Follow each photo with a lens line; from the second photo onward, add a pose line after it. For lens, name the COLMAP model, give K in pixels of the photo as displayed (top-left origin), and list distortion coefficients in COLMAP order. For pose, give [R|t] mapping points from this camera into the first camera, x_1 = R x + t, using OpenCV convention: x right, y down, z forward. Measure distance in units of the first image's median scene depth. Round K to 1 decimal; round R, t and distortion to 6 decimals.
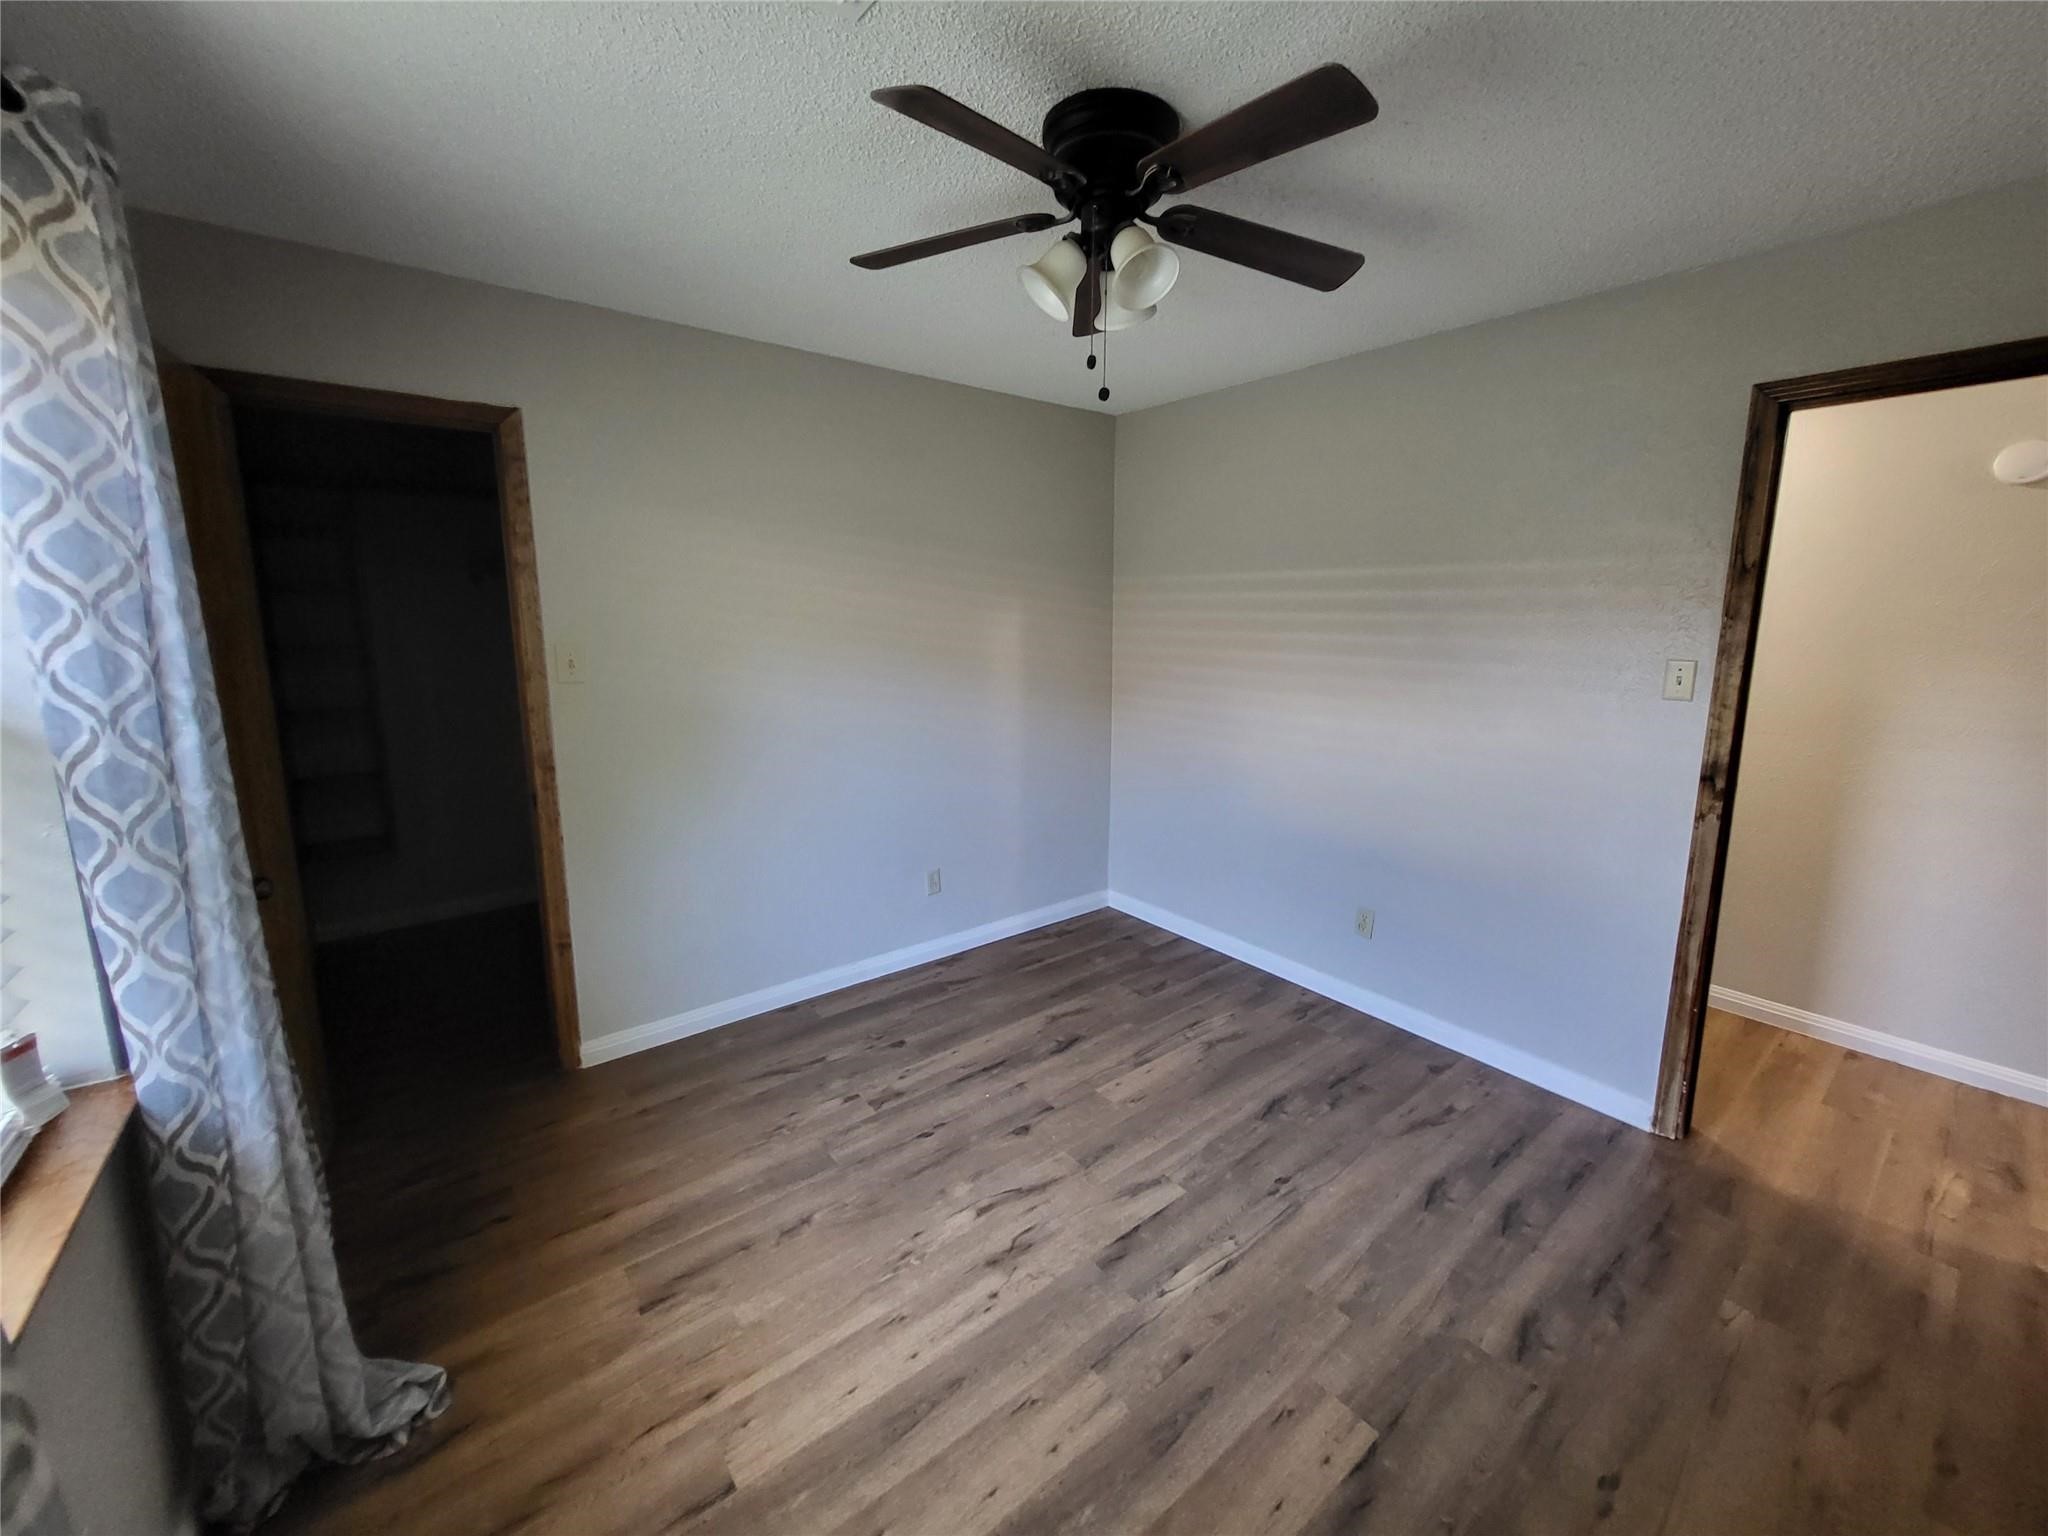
lens RADIAL K [[810.9, 0, 1031.3], [0, 810.9, 757.6], [0, 0, 1]] dist [0.001946, -0.000168]
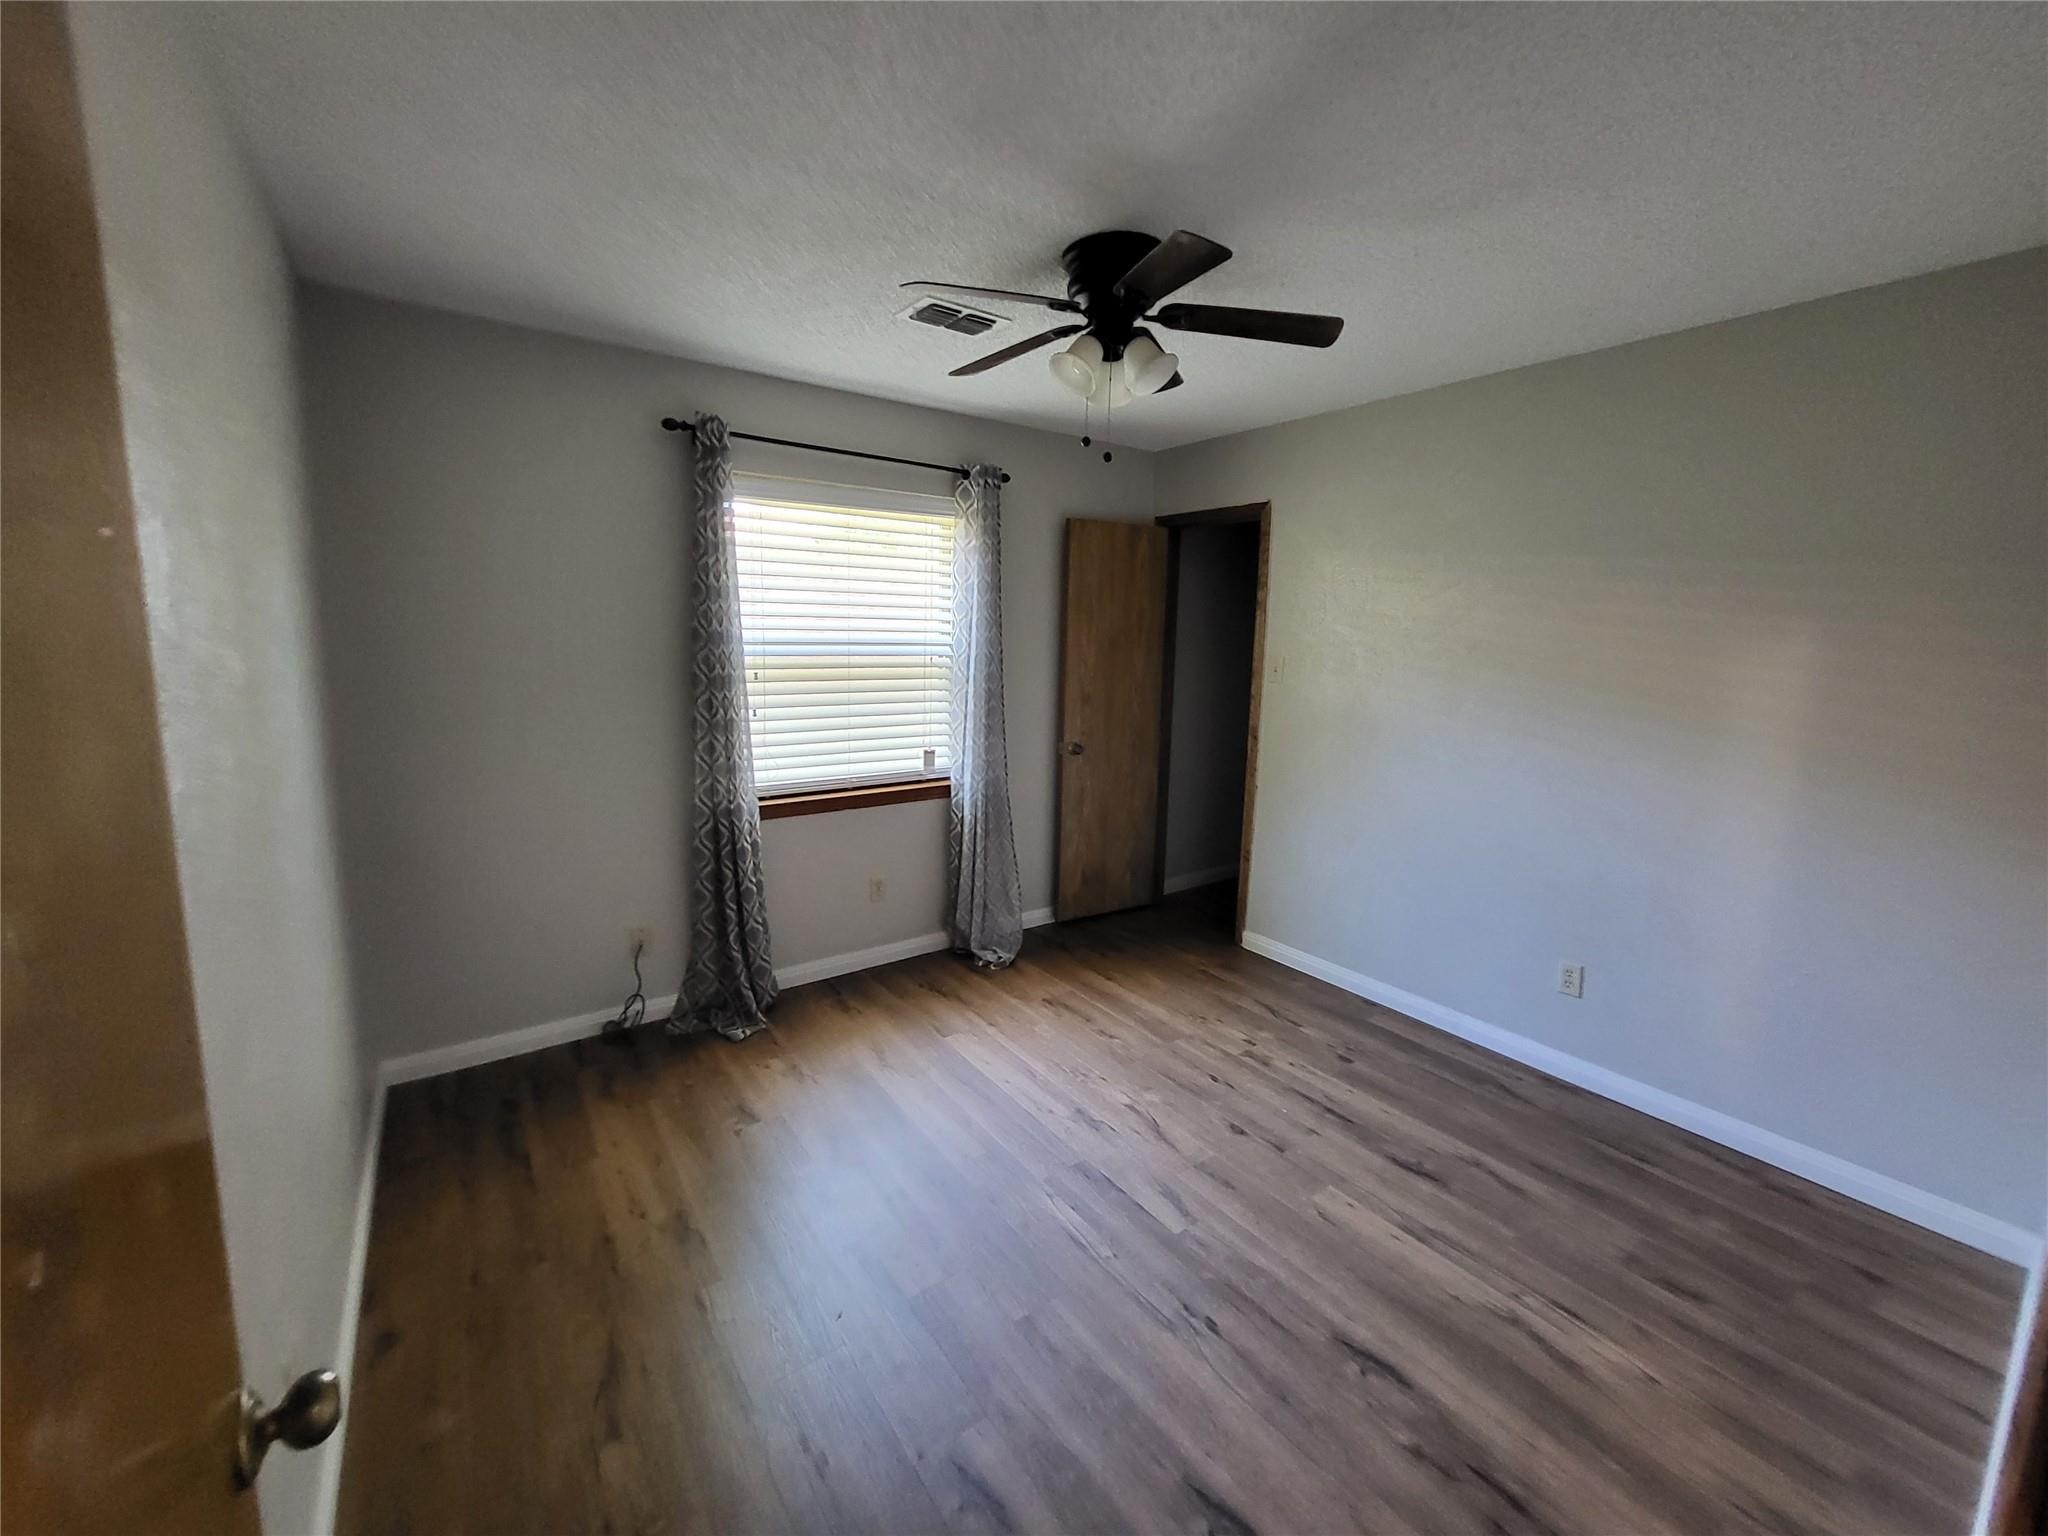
lens RADIAL K [[810.9, 0, 1029.6], [0, 810.9, 762.3], [0, 0, 1]] dist [0.001946, -0.000168]
pose [[-0.055935, 0.158083, -0.985840, 0.898010], [-0.198839, 0.965844, 0.166159, -0.107145], [0.978435, 0.205317, -0.022592, 0.629294]]
